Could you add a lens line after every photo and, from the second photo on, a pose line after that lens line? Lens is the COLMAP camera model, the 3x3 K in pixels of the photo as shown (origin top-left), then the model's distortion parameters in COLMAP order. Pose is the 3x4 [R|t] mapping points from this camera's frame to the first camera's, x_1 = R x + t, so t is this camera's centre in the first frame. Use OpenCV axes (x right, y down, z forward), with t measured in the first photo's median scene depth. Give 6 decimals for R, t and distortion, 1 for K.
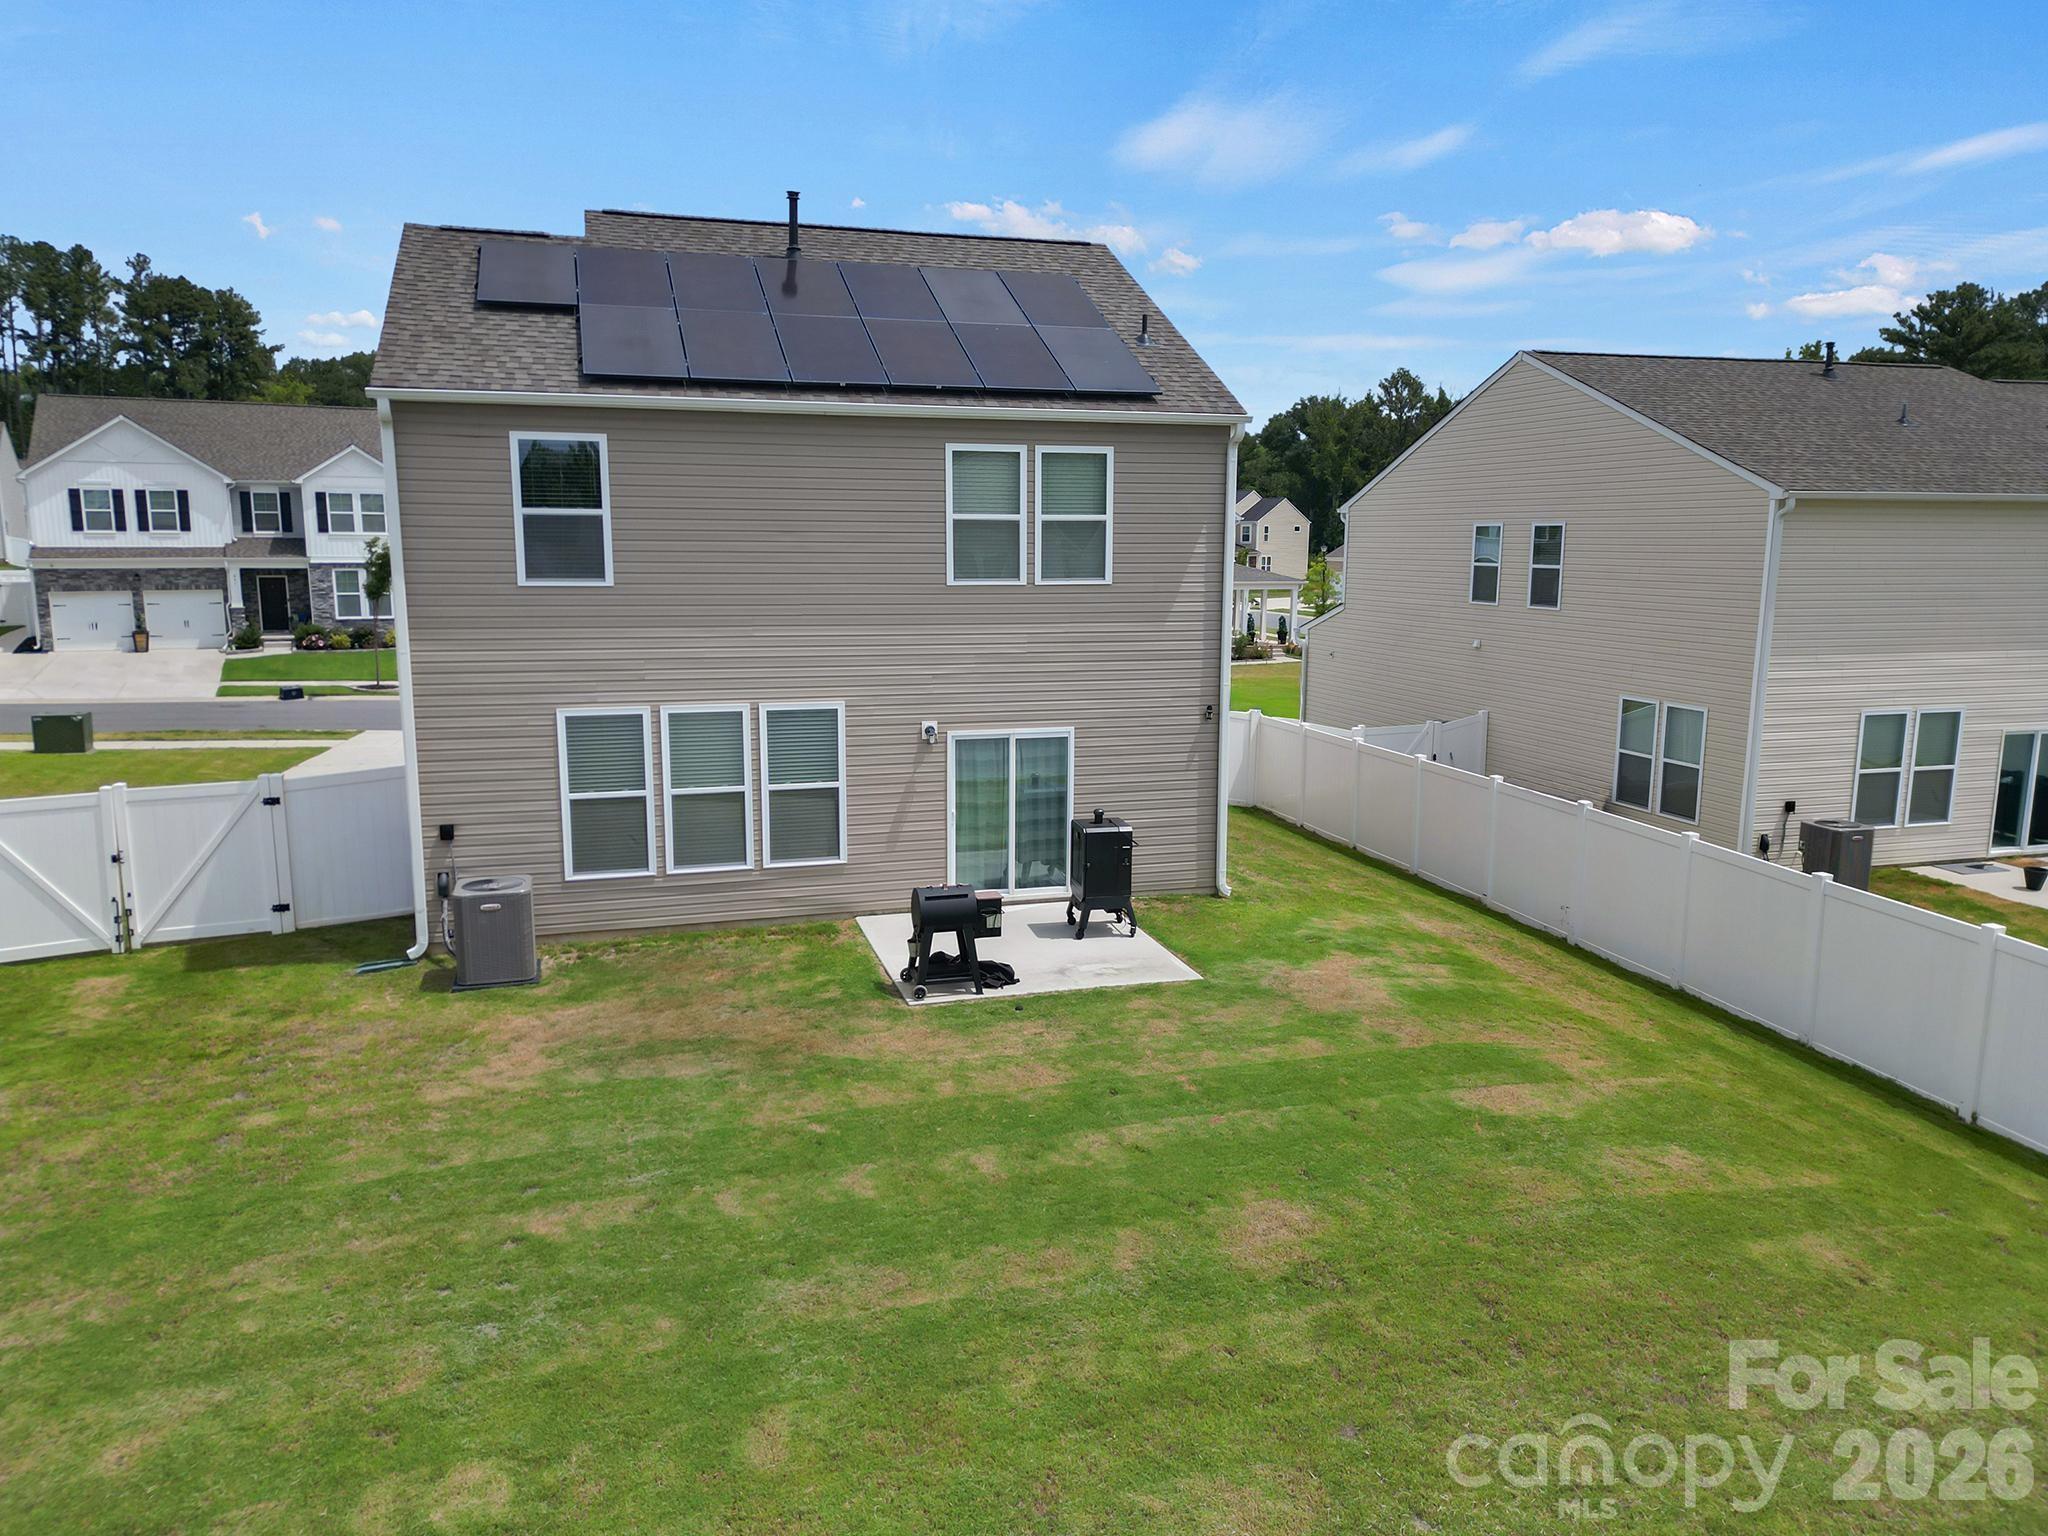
lens RADIAL K [[1432.7, 0, 1028.1], [0, 1432.7, 771.0], [0, 0, 1]] dist [0.062817, -0.064446]
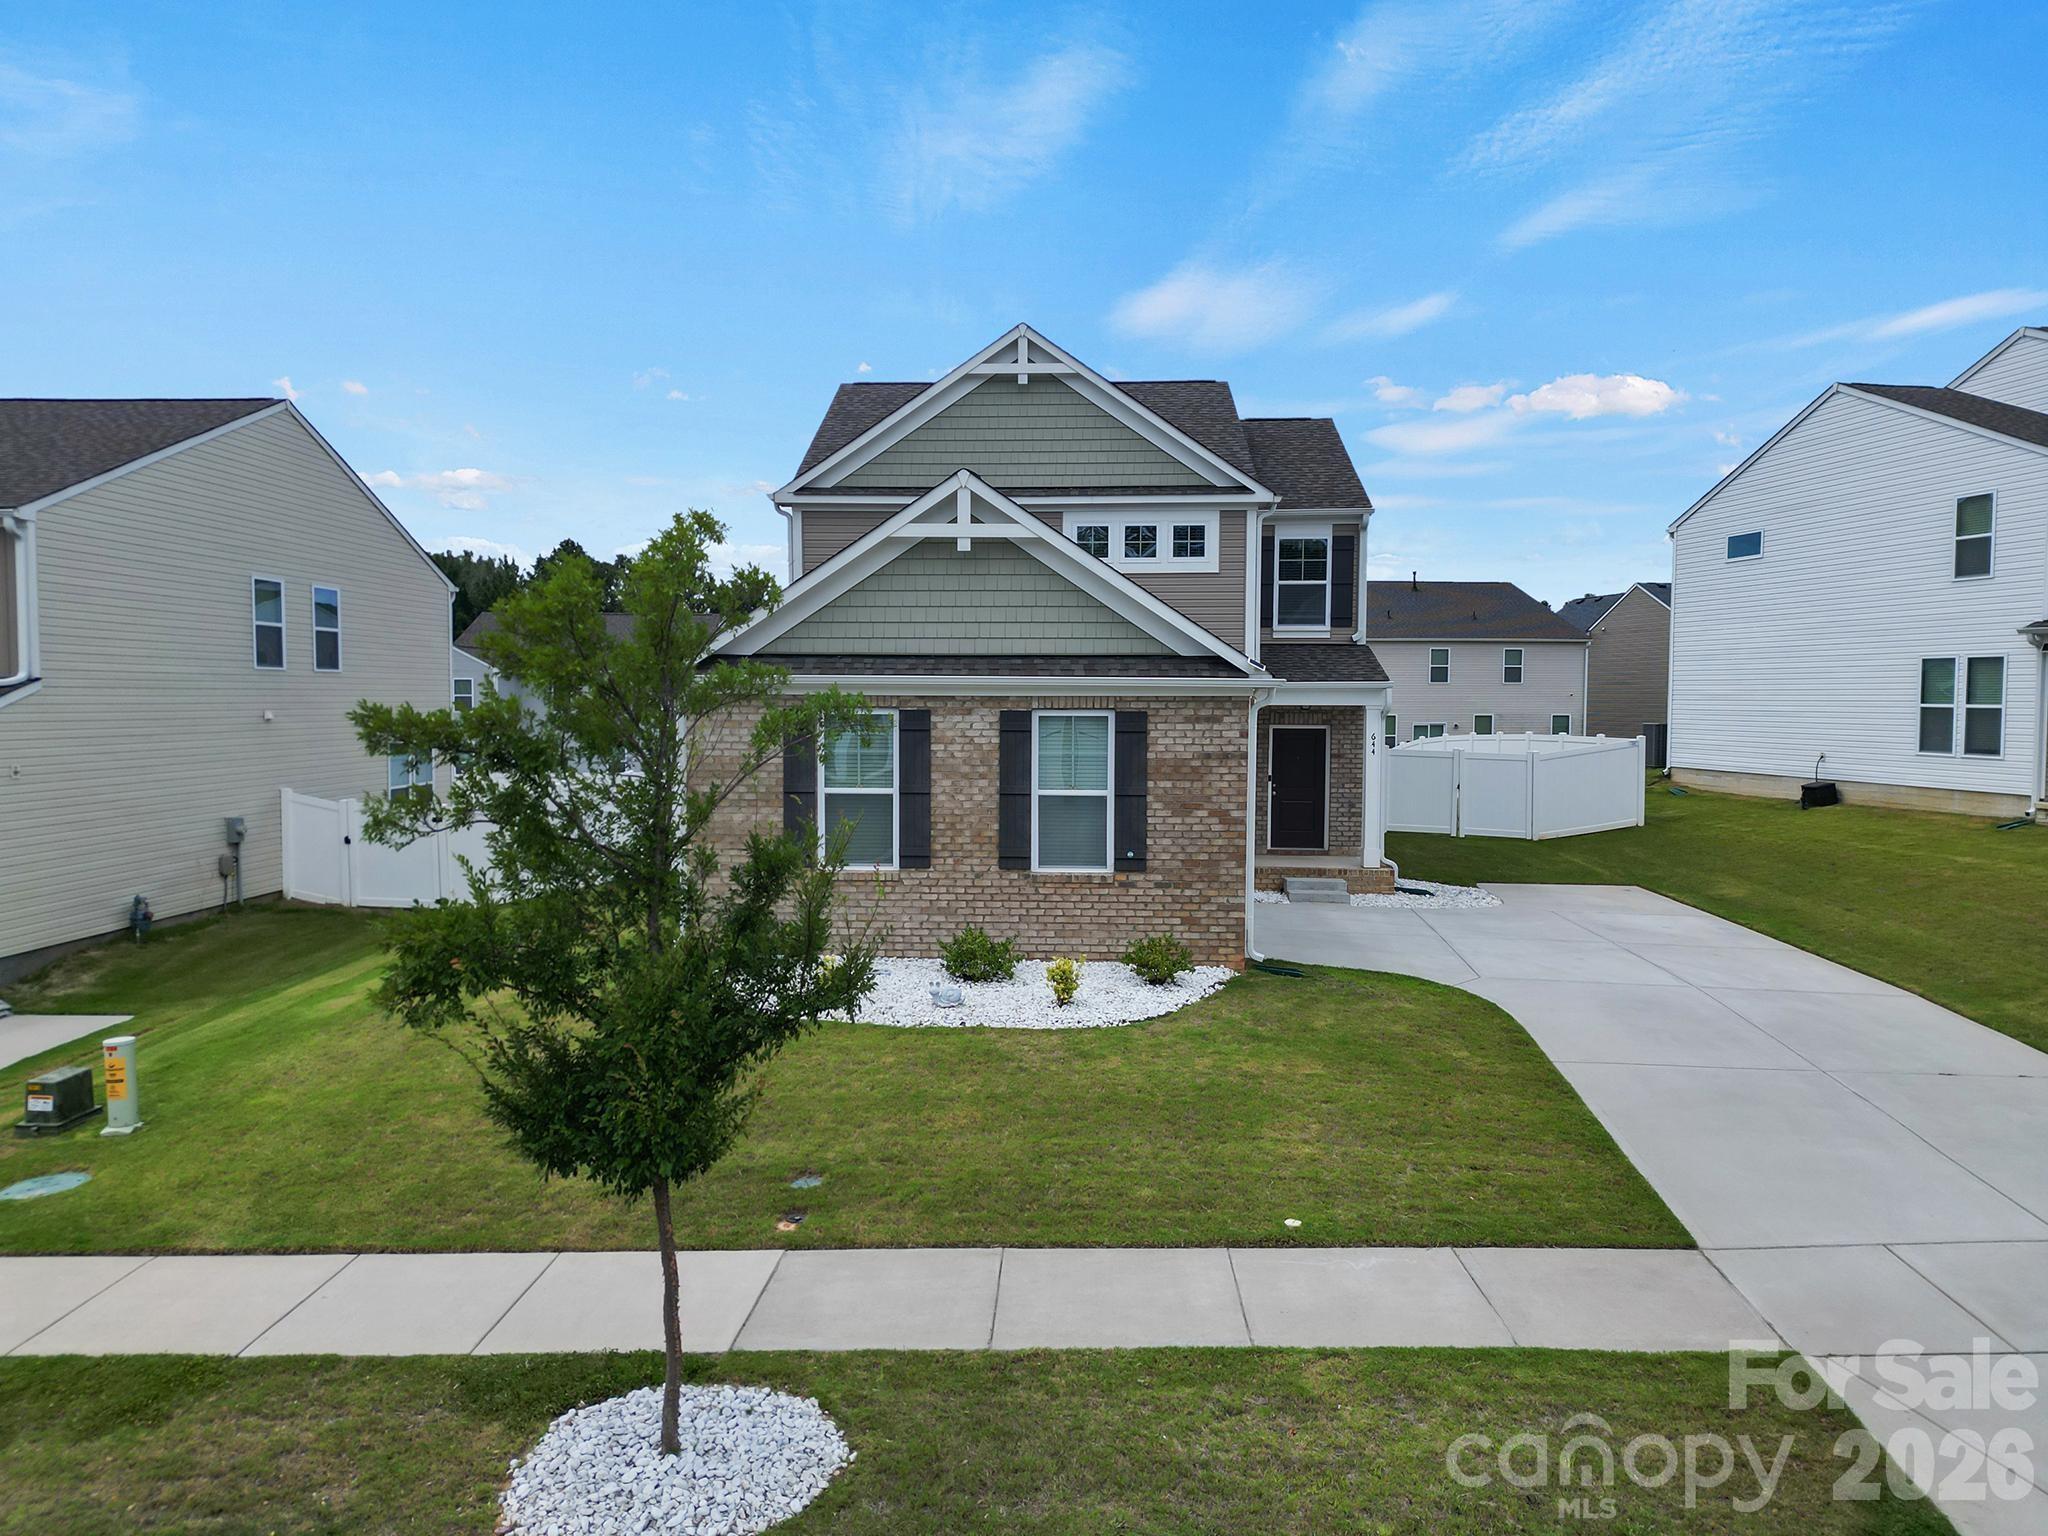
lens RADIAL K [[1427.0, 0, 1026.3], [0, 1427.0, 771.1], [0, 0, 1]] dist [0.087409, -0.088040]
pose [[-0.946845, -0.020669, 0.321027, -0.736140], [0.047226, 0.978191, 0.202269, -0.394475], [-0.318206, 0.206678, -0.925219, 3.108322]]
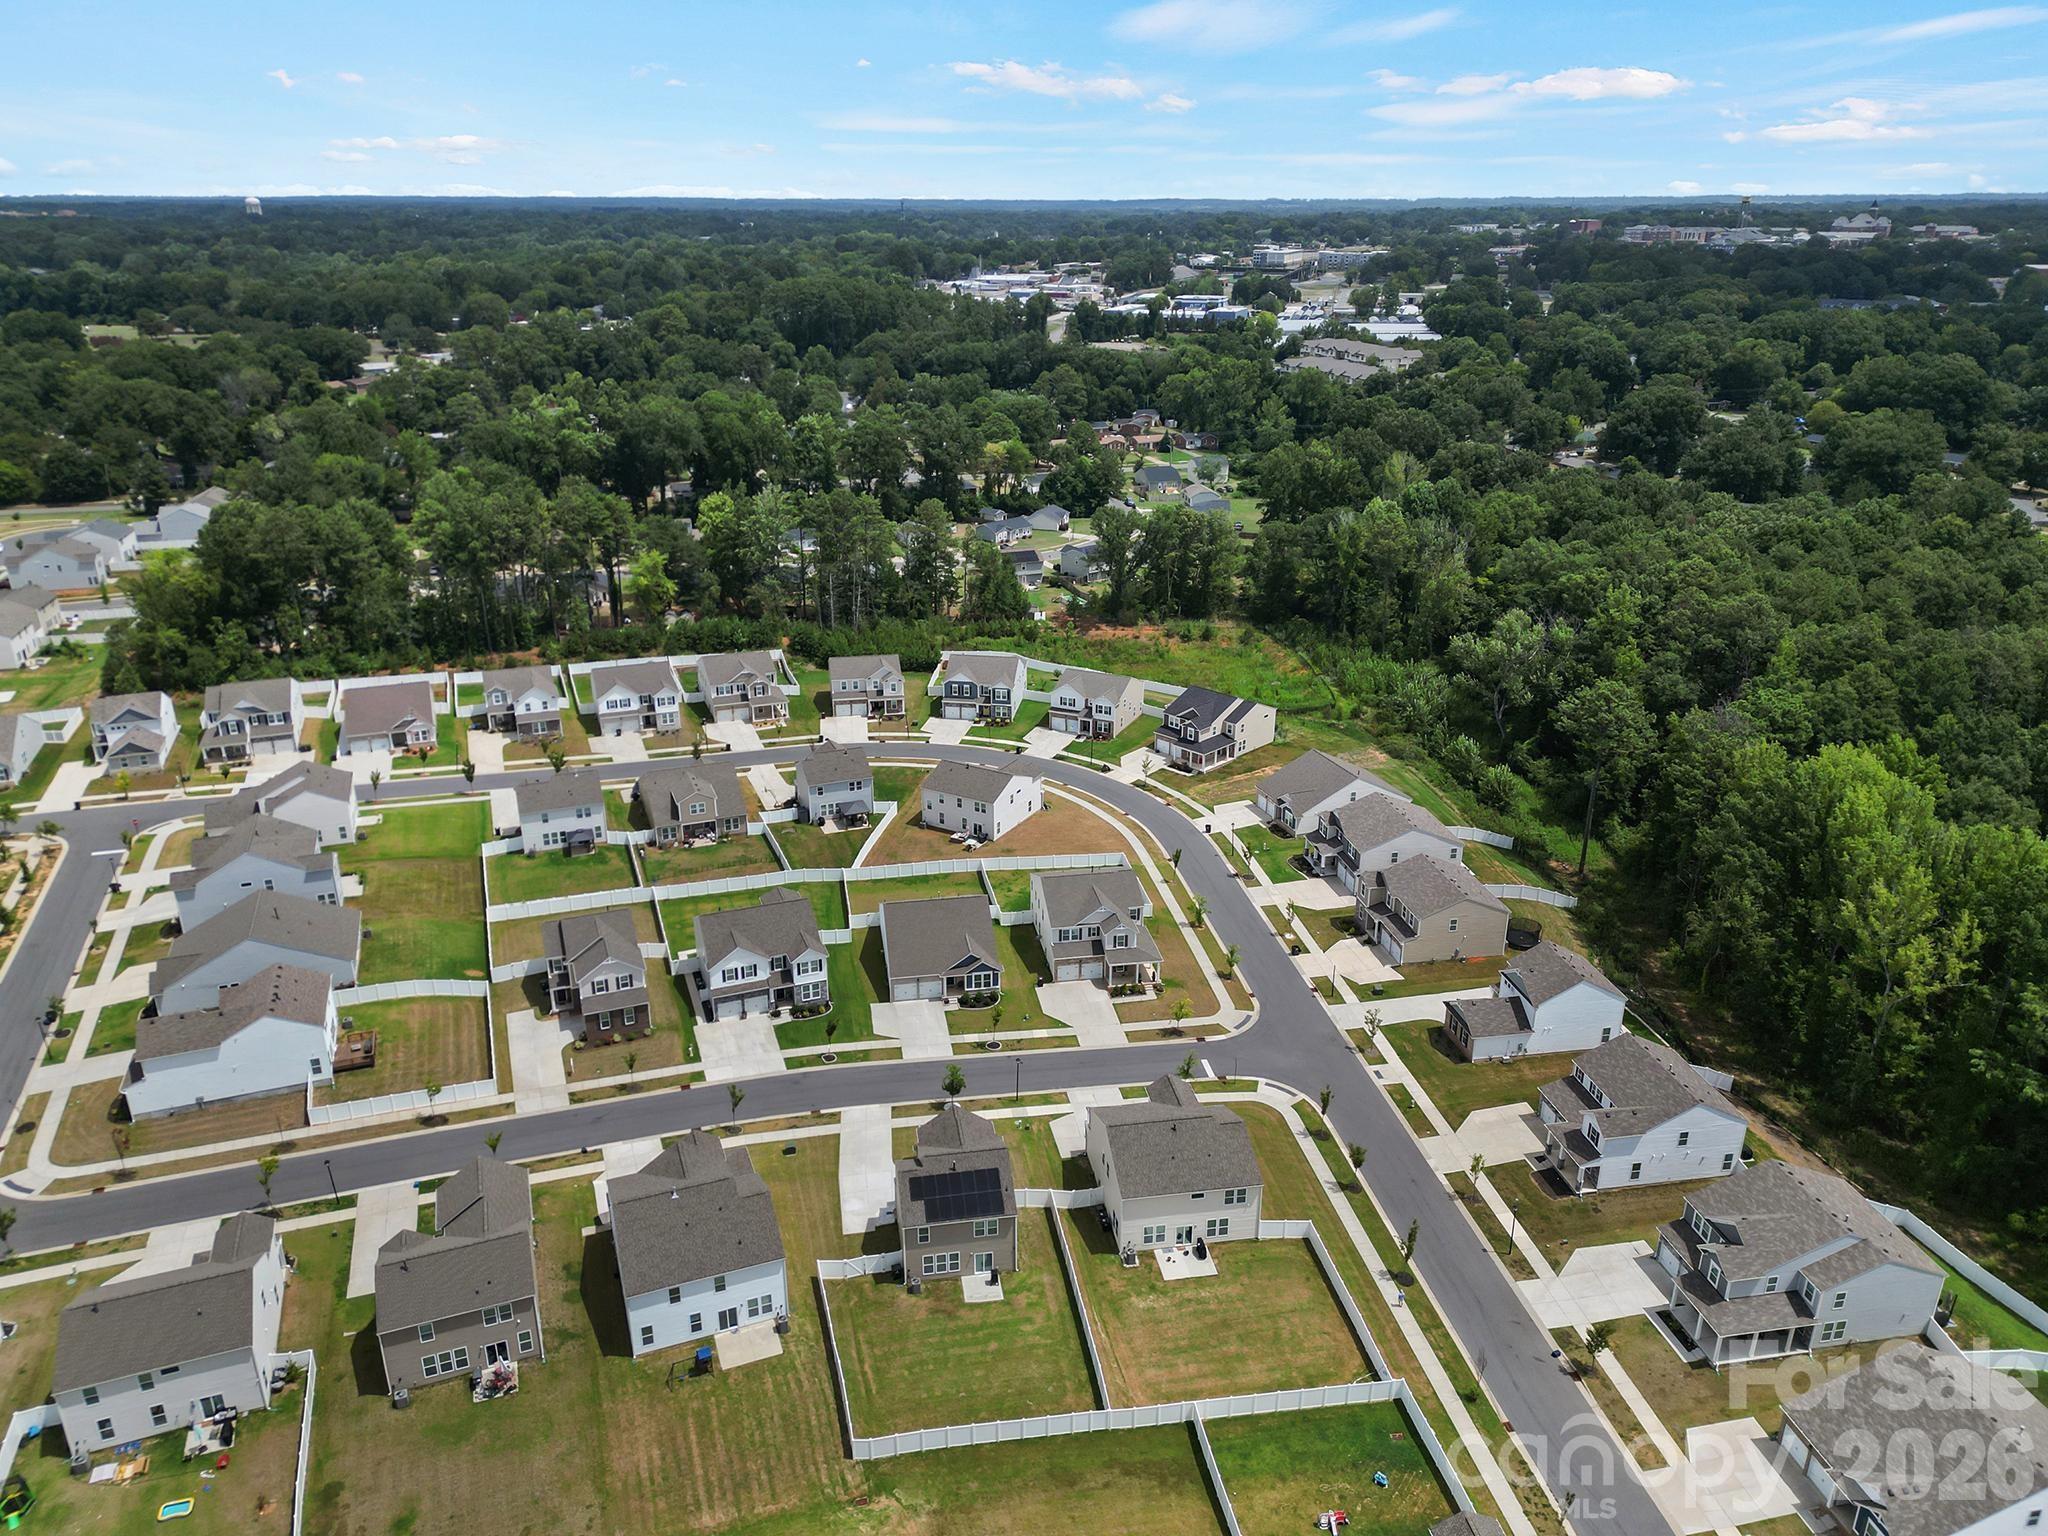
lens RADIAL K [[1427.0, 0, 1026.3], [0, 1427.0, 771.1], [0, 0, 1]] dist [0.087409, -0.088040]
pose [[0.992454, 0.044542, -0.114241, 0.996701], [-0.018995, 0.976289, 0.215638, -4.292906], [0.121137, -0.211841, 0.969768, -5.916539]]
